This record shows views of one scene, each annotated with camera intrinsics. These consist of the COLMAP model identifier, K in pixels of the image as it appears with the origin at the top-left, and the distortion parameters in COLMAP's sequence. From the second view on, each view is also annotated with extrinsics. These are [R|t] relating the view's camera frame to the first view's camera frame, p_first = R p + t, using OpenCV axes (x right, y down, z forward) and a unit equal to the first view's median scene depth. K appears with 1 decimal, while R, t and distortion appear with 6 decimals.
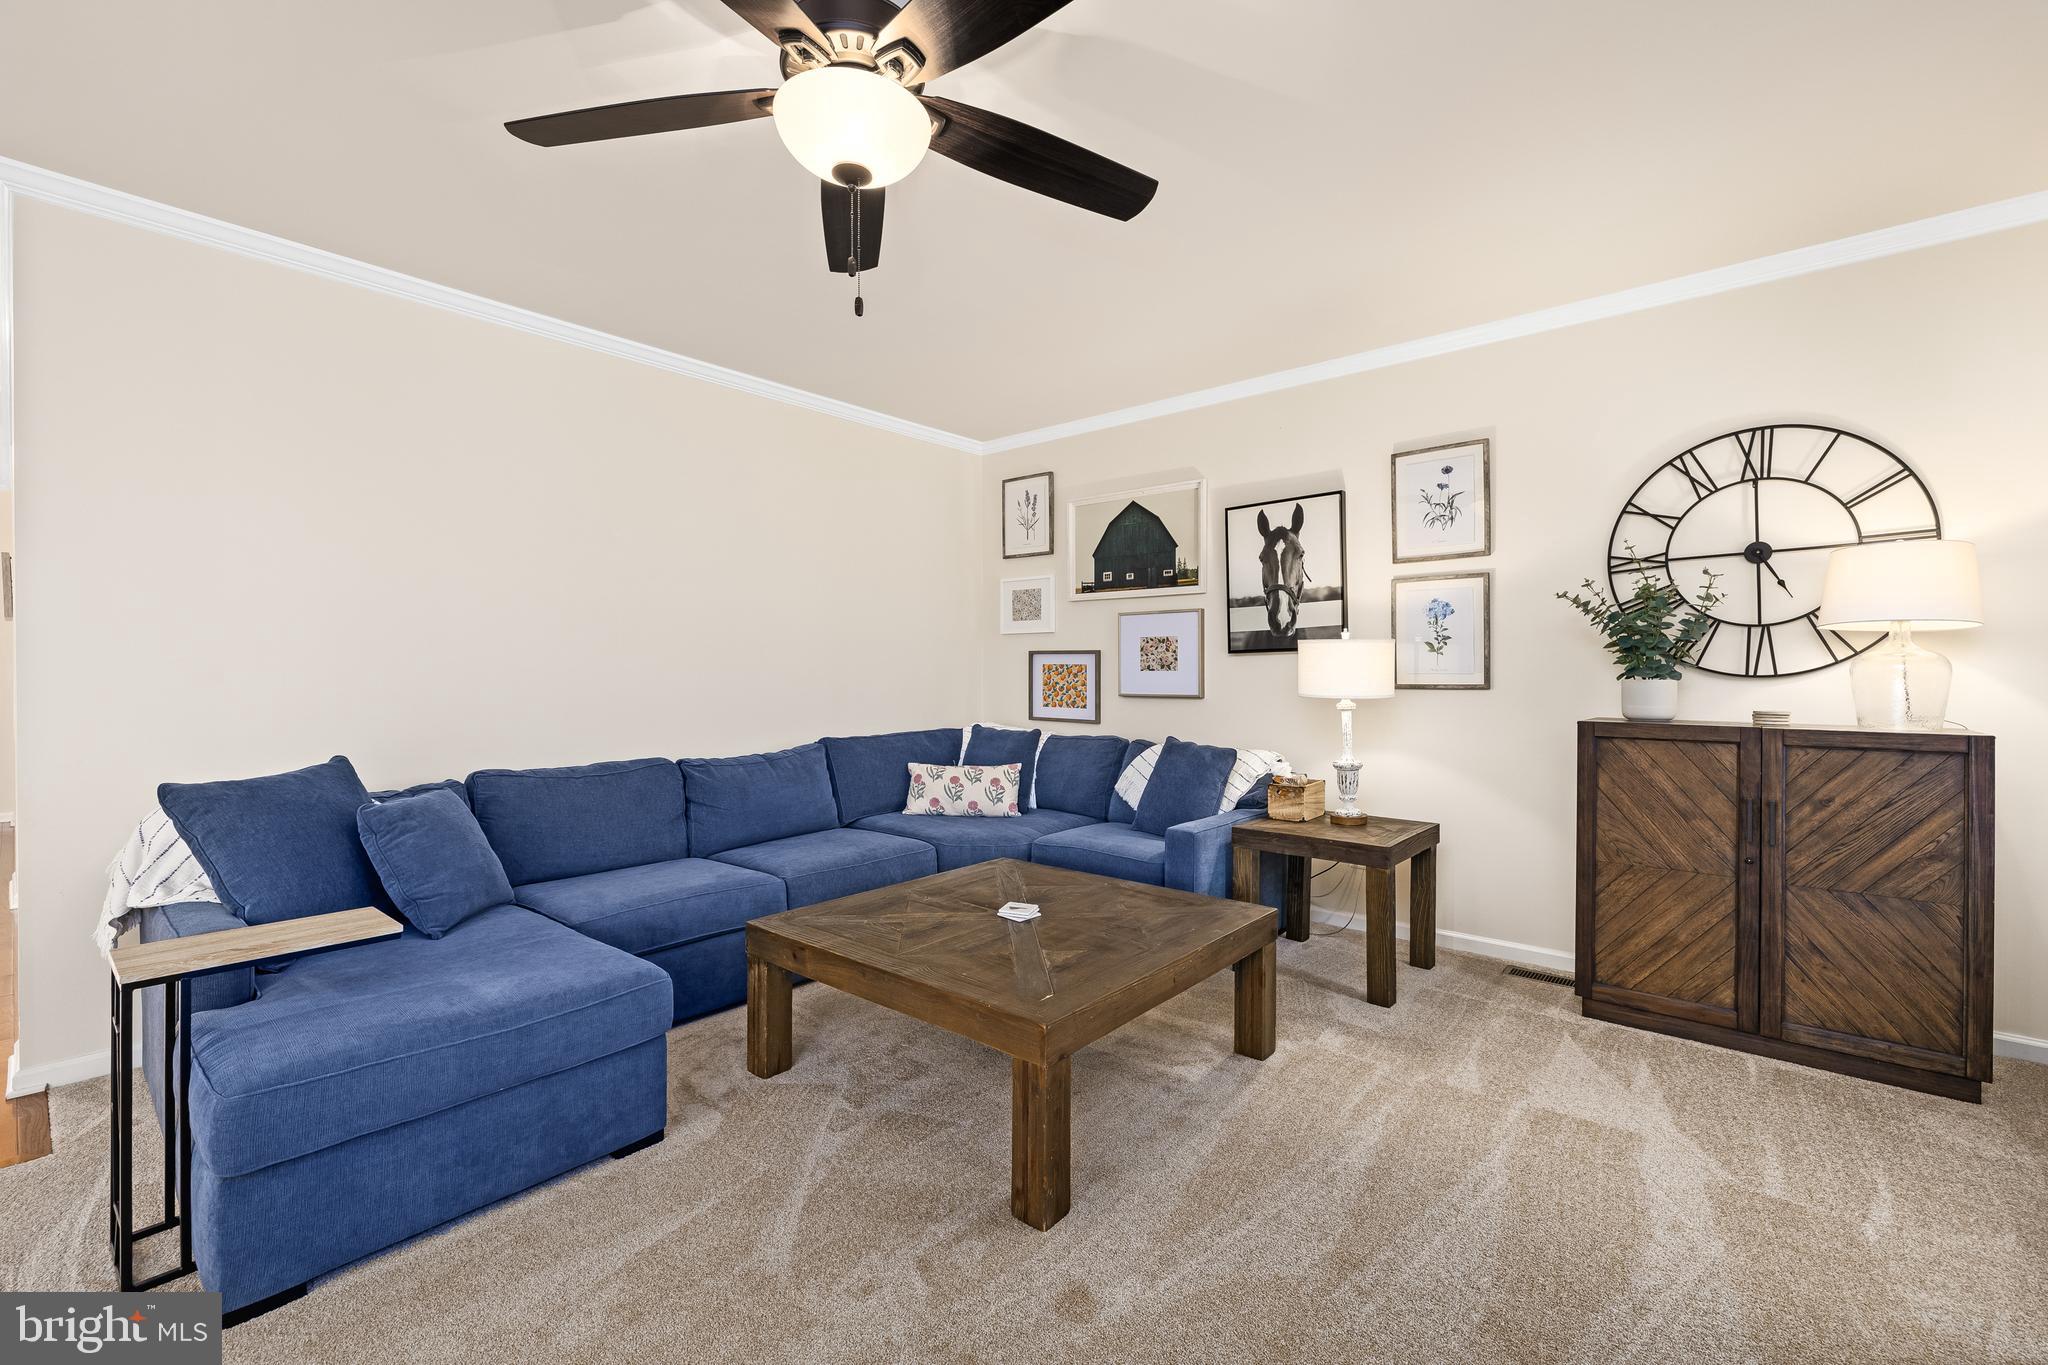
lens RADIAL K [[853.8, 0, 1024.0], [0, 853.8, 682.5], [0, 0, 1]] dist [-0.001386, 0.000056]
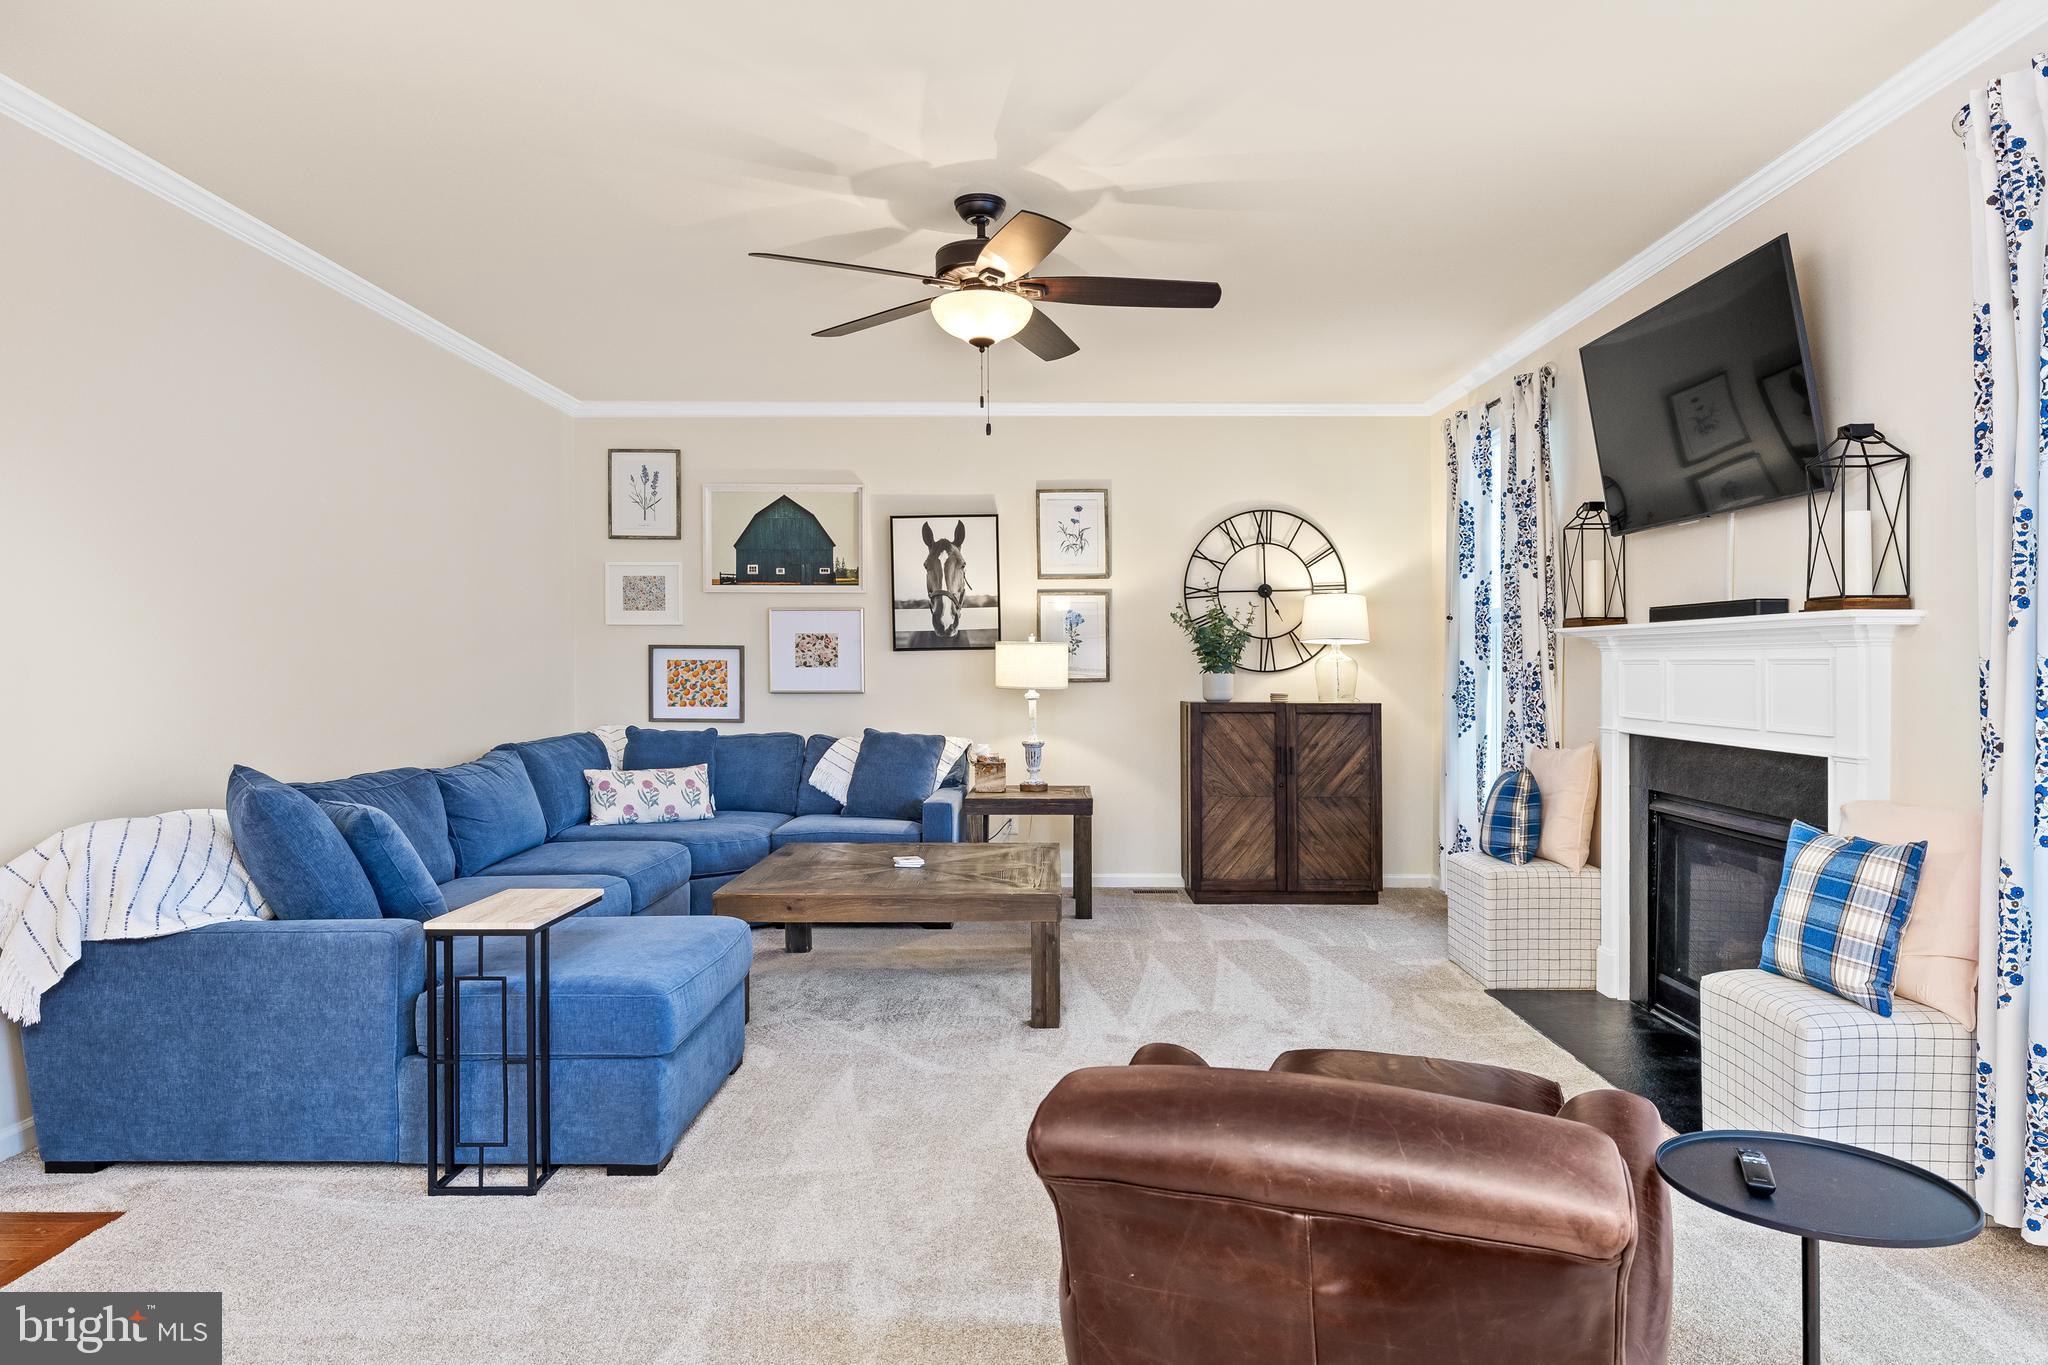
lens RADIAL K [[1232.3, 0, 1034.0], [0, 1232.3, 667.2], [0, 0, 1]] dist [-0.007901, -0.000250]
pose [[0.761285, 0.001511, 0.648416, -0.678249], [0.007638, 0.999907, -0.011297, 0.005467], [-0.648372, 0.013553, 0.761203, -0.316847]]
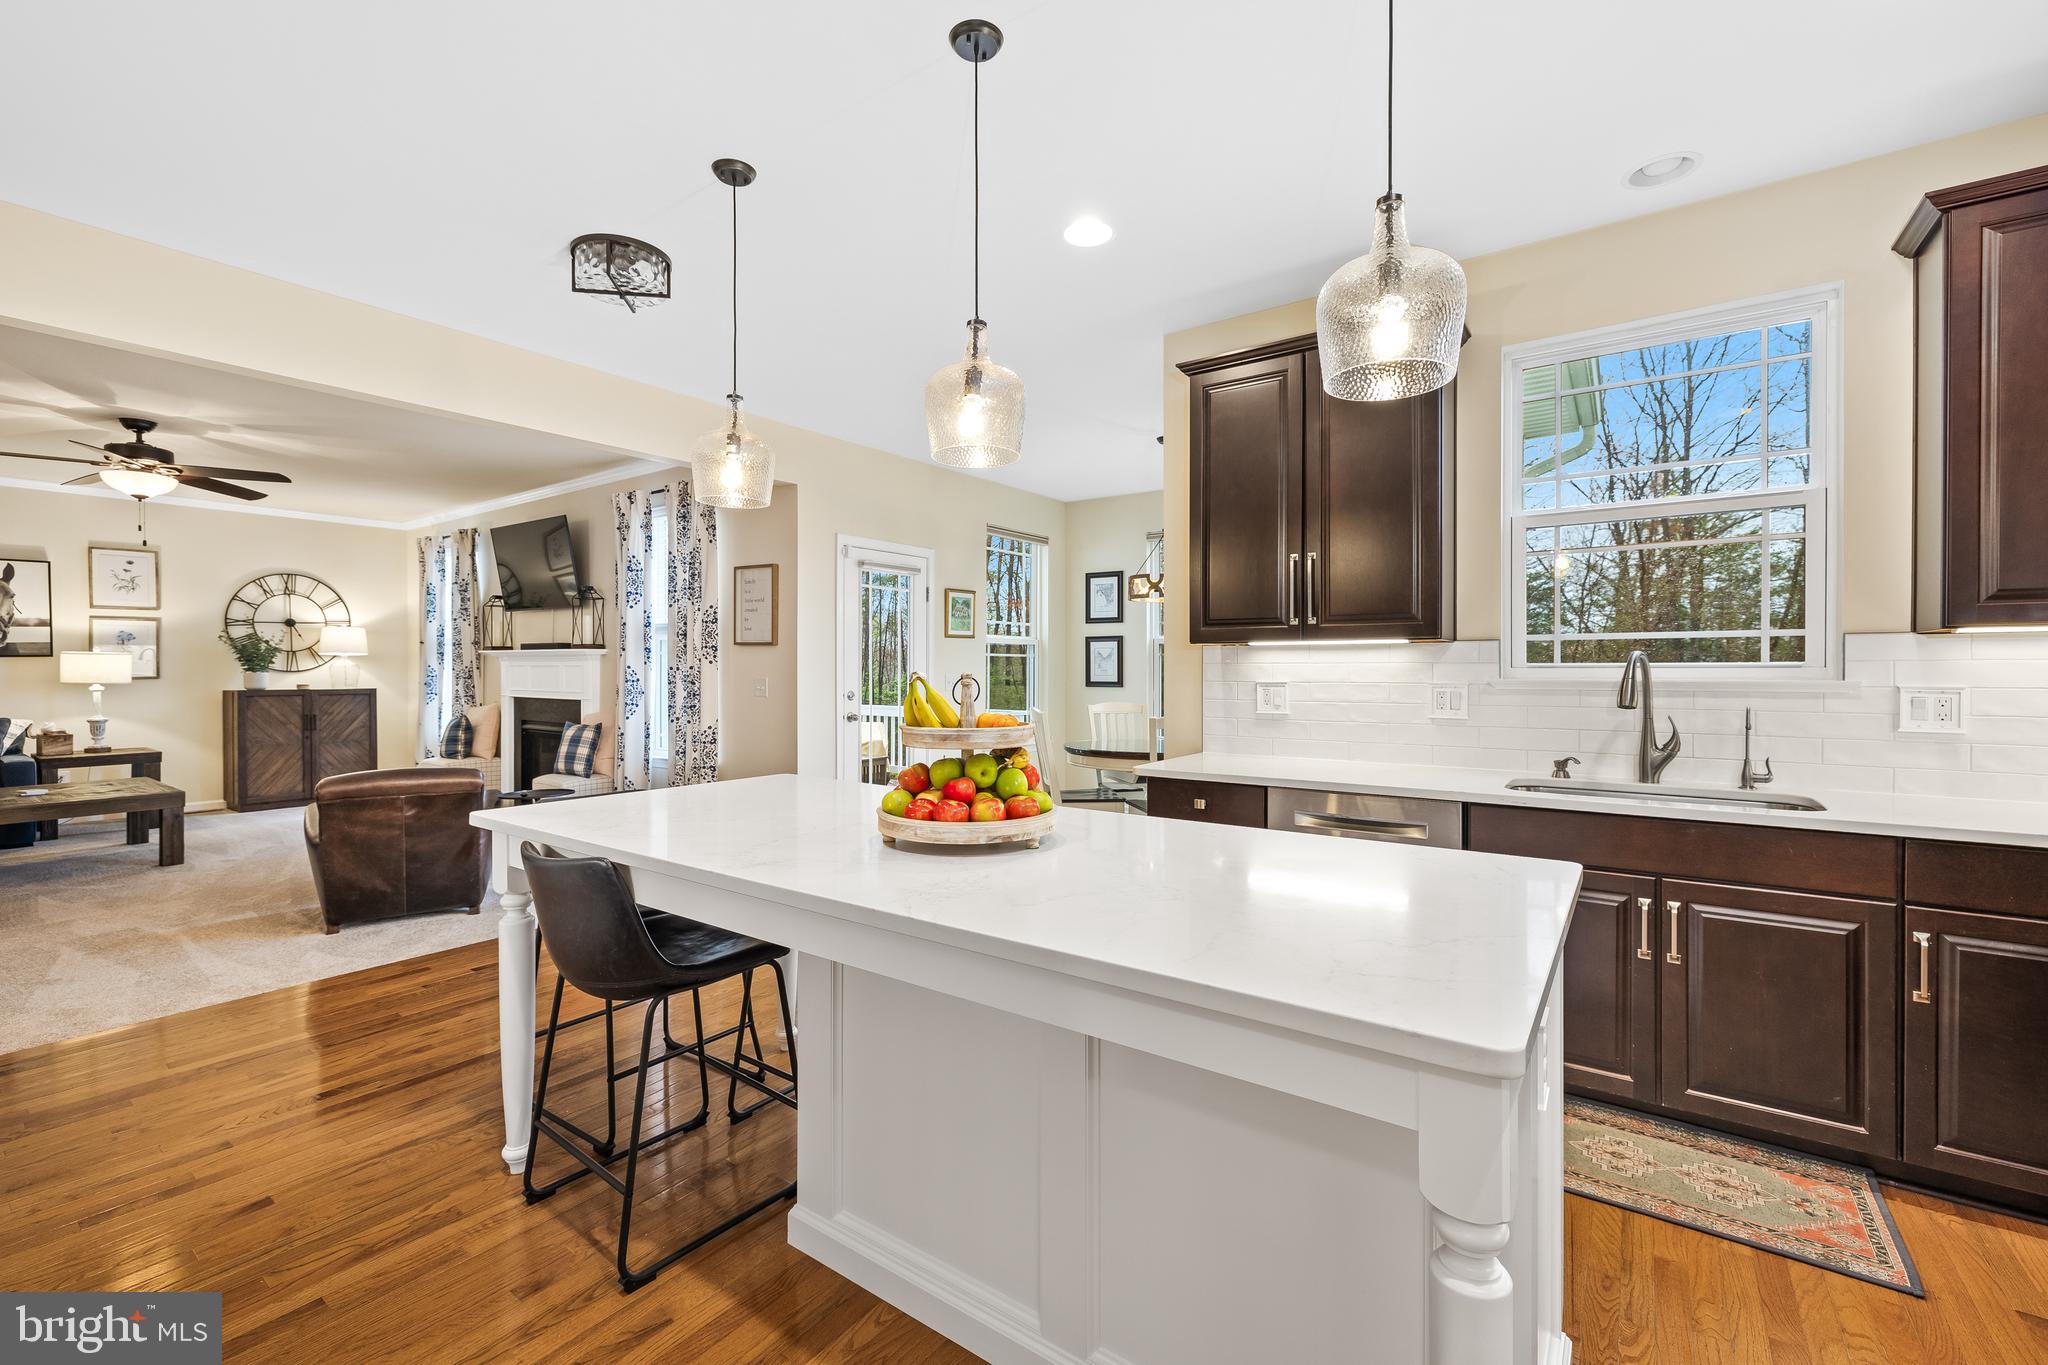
lens RADIAL K [[859.1, 0, 1022.1], [0, 859.1, 667.8], [0, 0, 1]] dist [0.001759, -0.000542]
pose [[-0.086229, -0.000501, 0.996275, -1.432386], [0.015399, 0.999880, 0.001835, 0.008751], [-0.996156, 0.015500, -0.086211, -0.724748]]
